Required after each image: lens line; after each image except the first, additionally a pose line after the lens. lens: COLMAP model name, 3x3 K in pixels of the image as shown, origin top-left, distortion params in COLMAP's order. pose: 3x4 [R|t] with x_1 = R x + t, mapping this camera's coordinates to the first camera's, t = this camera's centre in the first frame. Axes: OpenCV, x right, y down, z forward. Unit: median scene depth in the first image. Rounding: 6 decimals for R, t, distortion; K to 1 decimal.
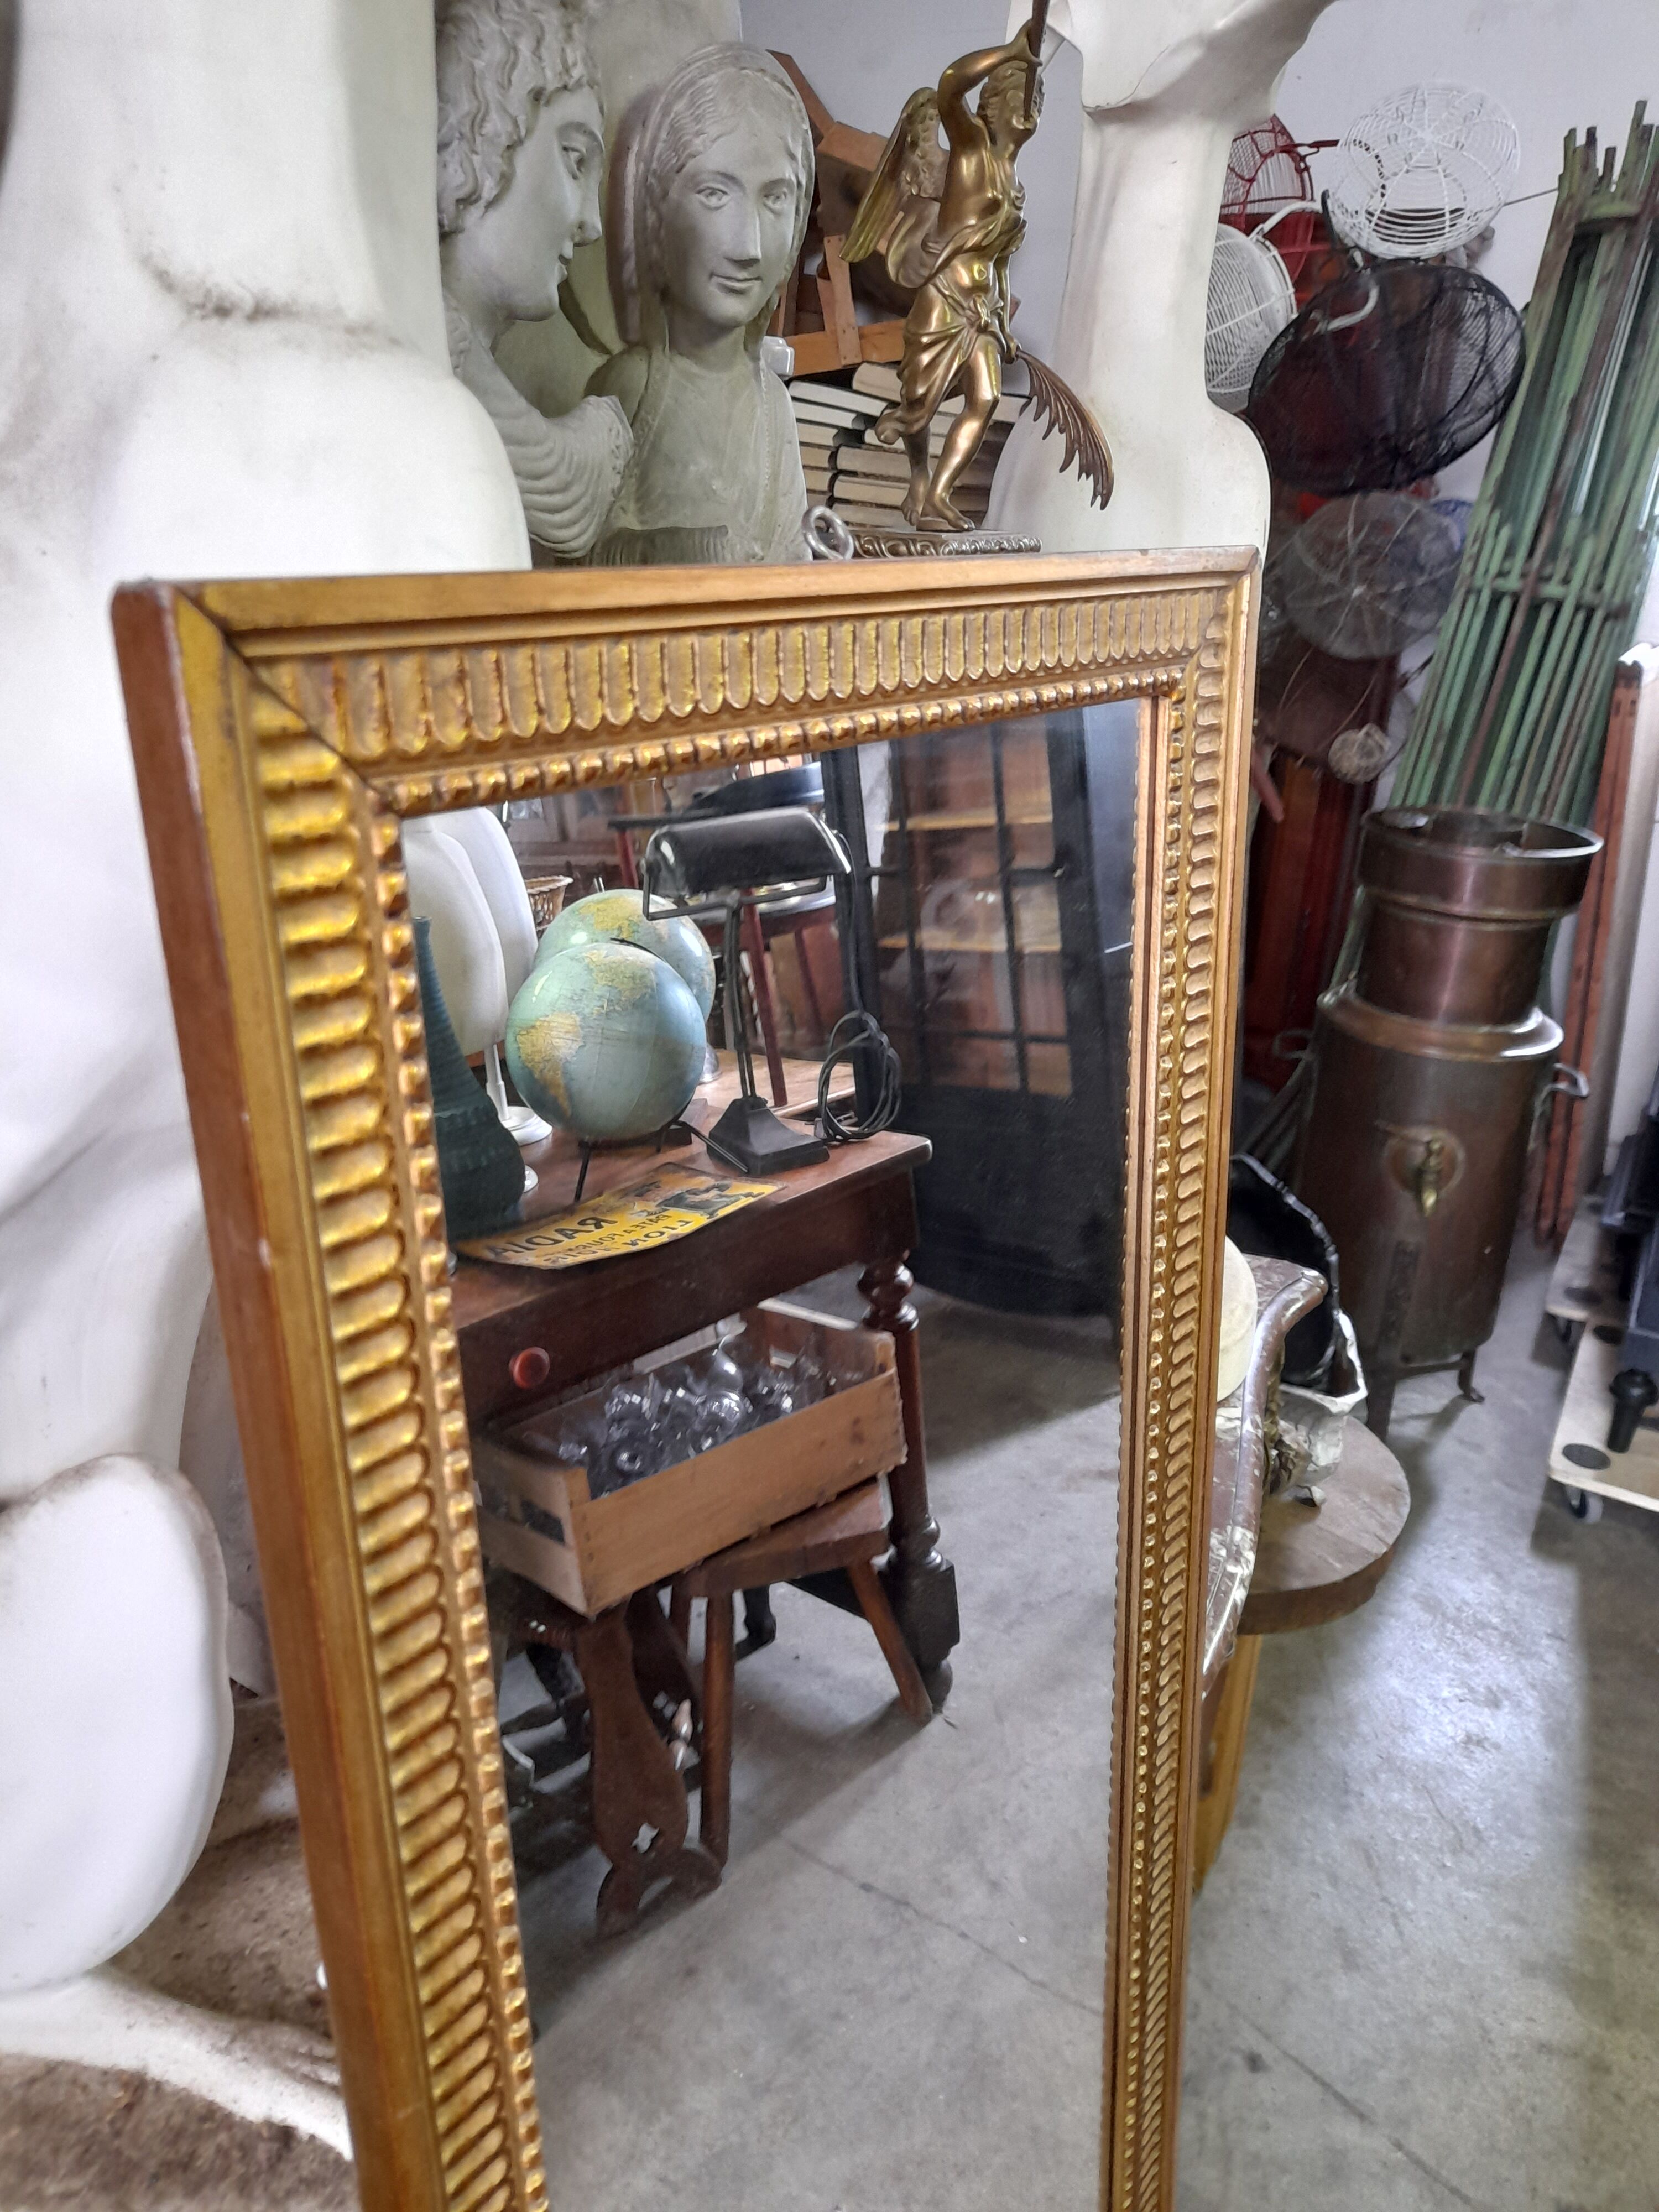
lens RADIAL K [[1650.9, 0, 814.5], [0, 1650.9, 1093.0], [0, 0, 1]] dist [0.026874, -0.007575]
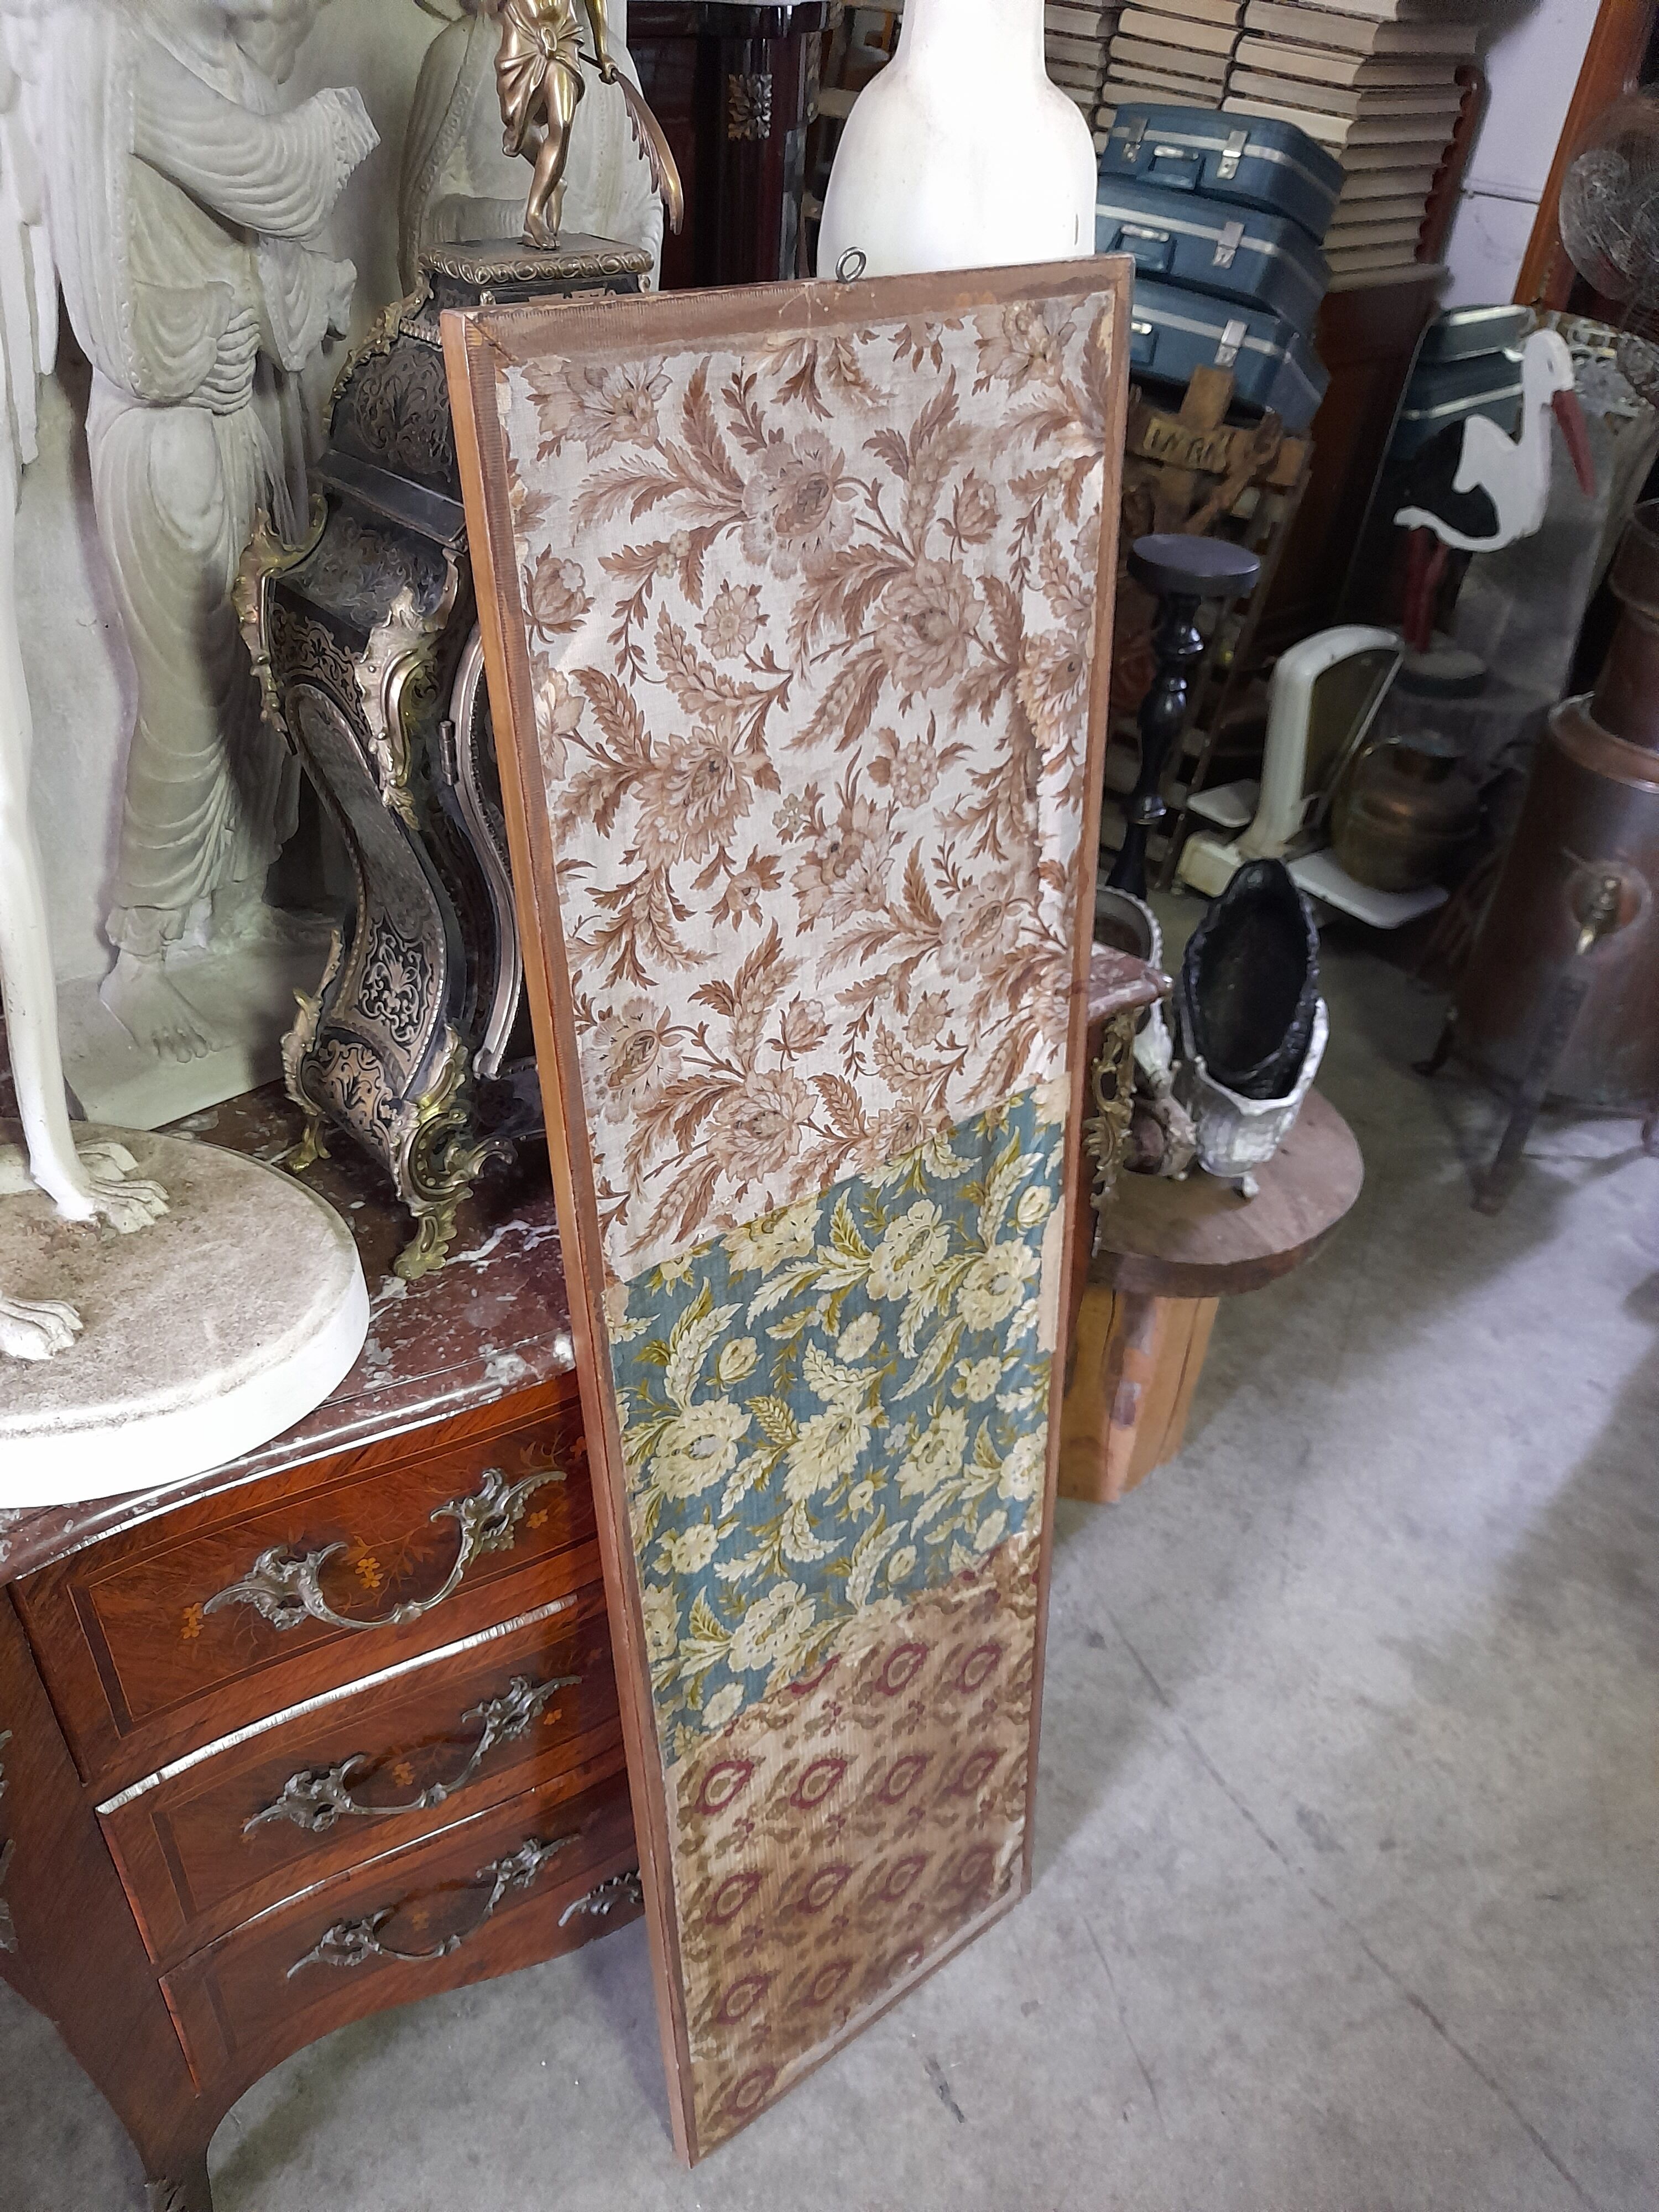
lens RADIAL K [[1650.9, 0, 814.5], [0, 1650.9, 1093.0], [0, 0, 1]] dist [0.026874, -0.007575]
pose [[0.948379, 0.193887, -0.250967, 0.170227], [-0.130507, 0.959837, 0.248357, -0.024116], [0.289041, -0.202784, 0.935593, -0.032008]]
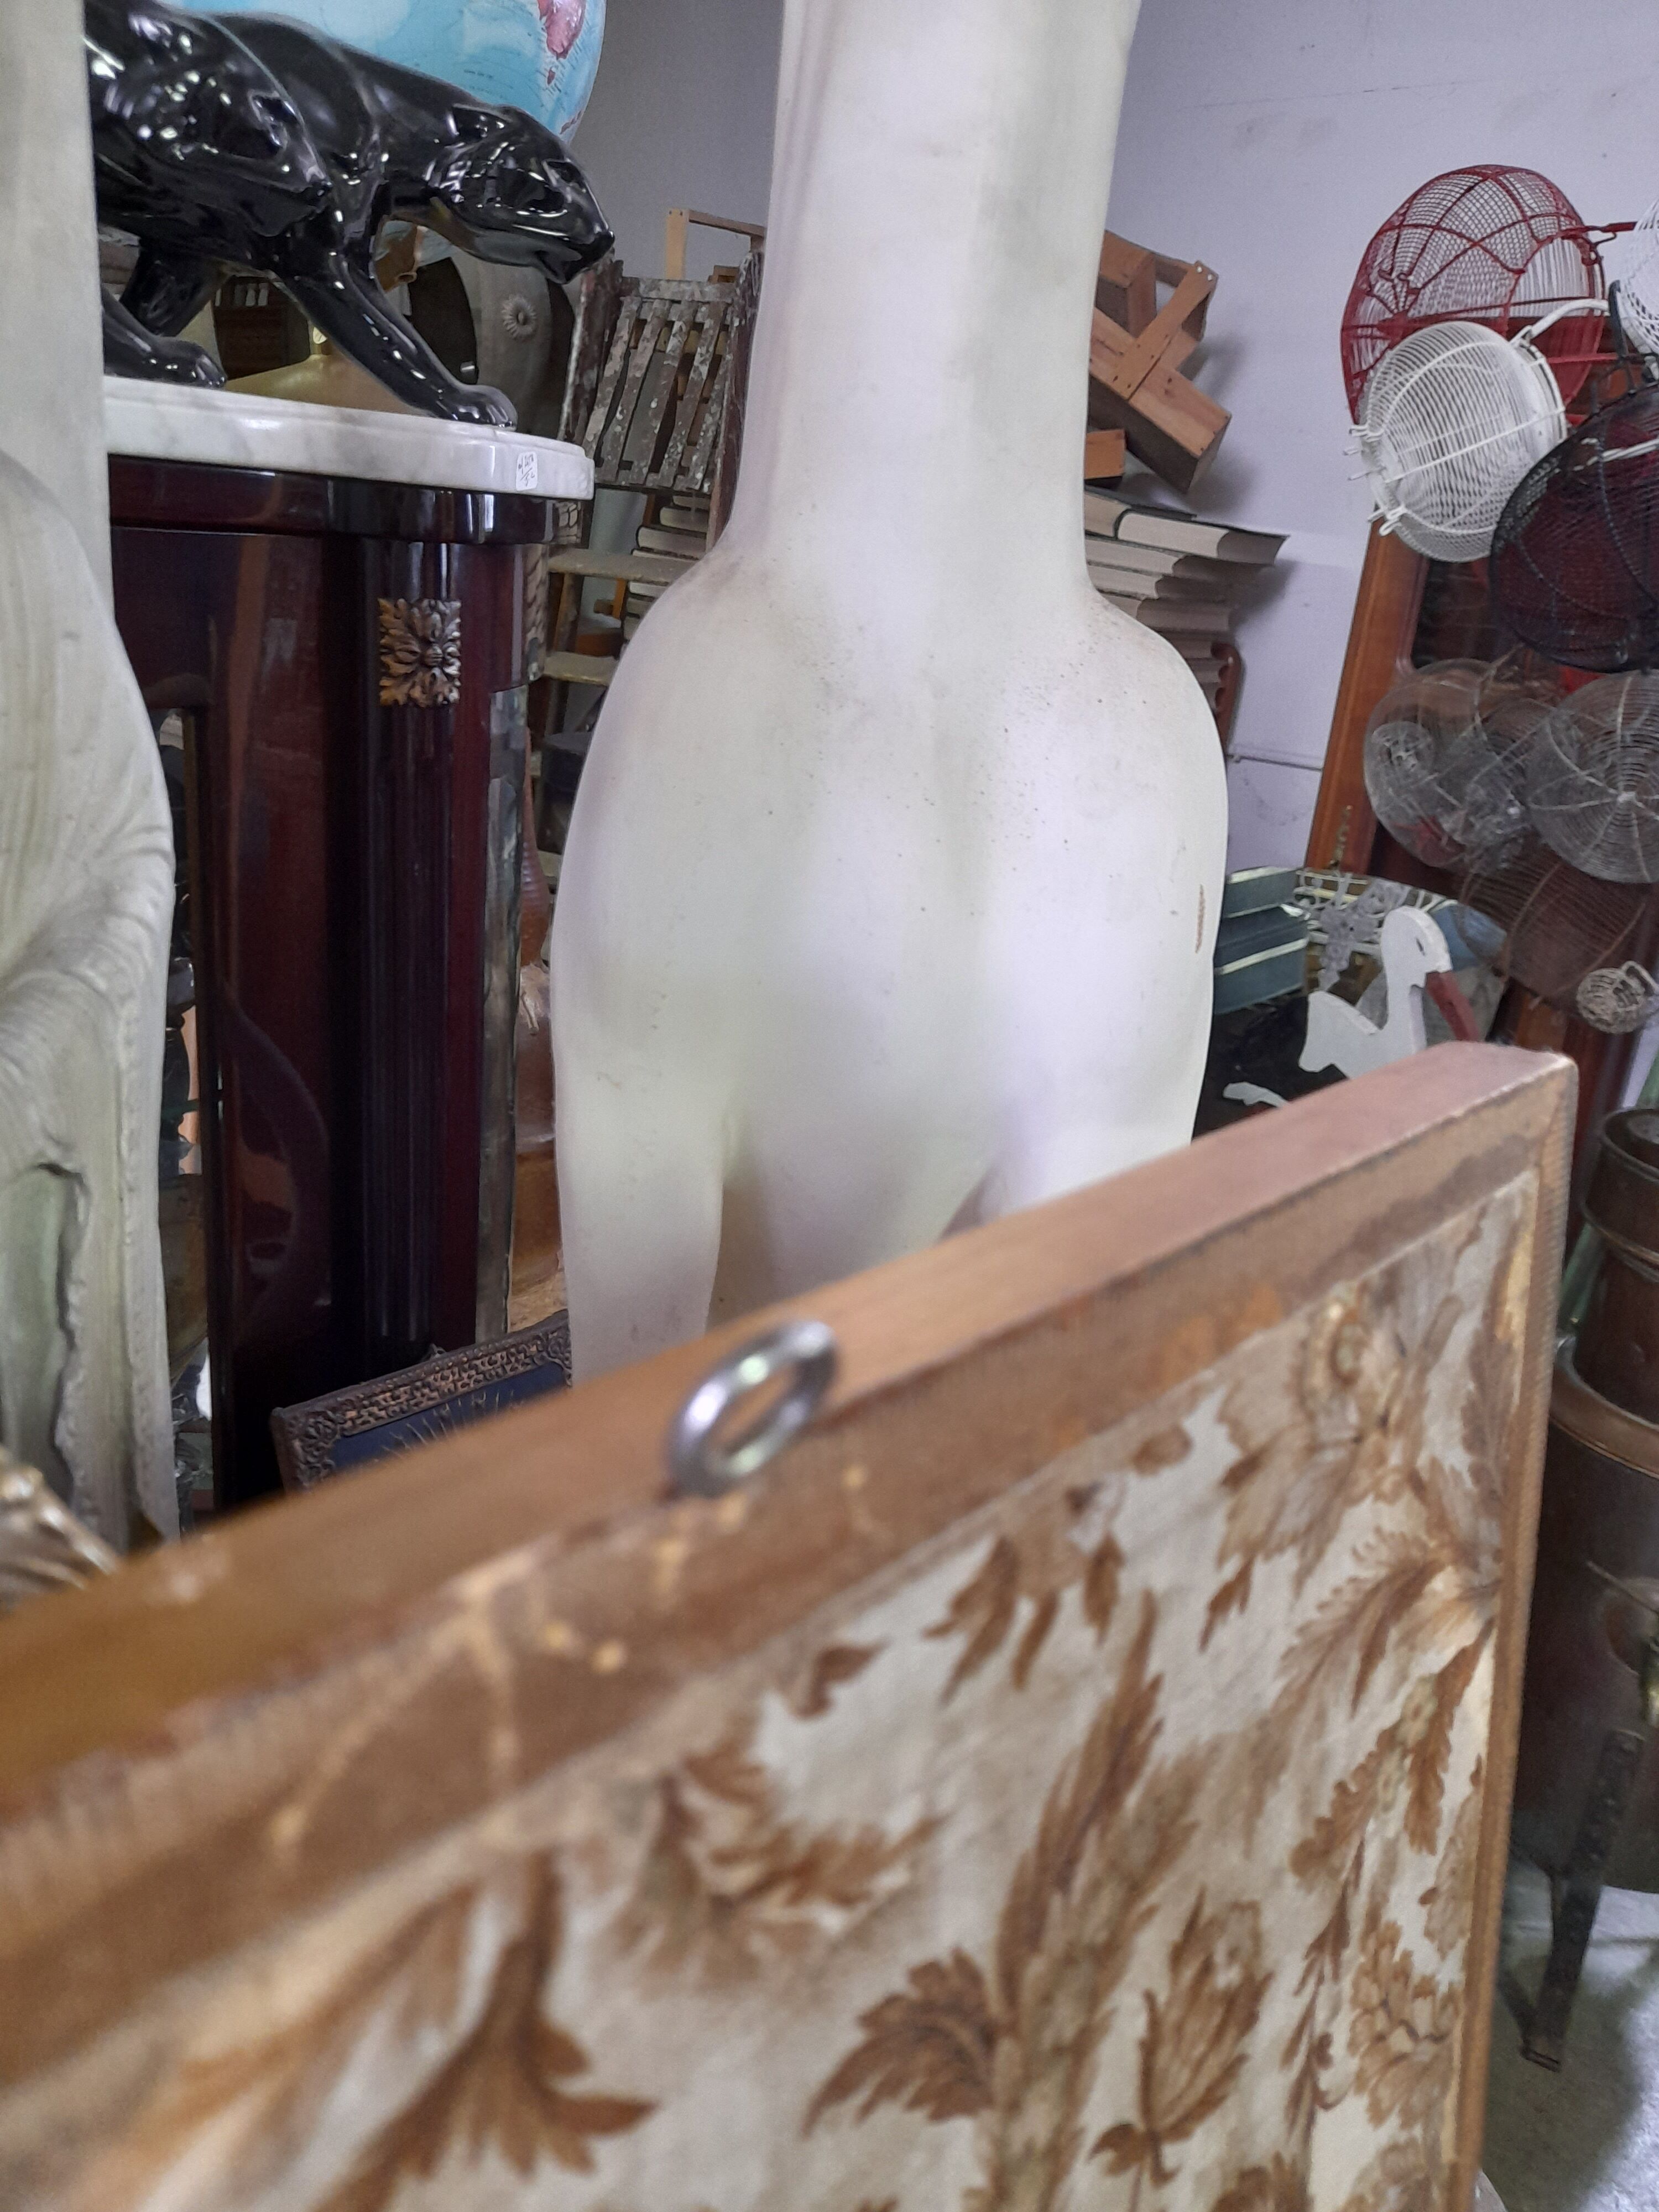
lens RADIAL K [[1650.9, 0, 814.5], [0, 1650.9, 1093.0], [0, 0, 1]] dist [0.026874, -0.007575]
pose [[0.985101, 0.090623, -0.146160, 0.087614], [-0.098894, 0.993824, -0.050339, -0.095079], [0.140695, 0.064044, 0.987979, 0.210447]]
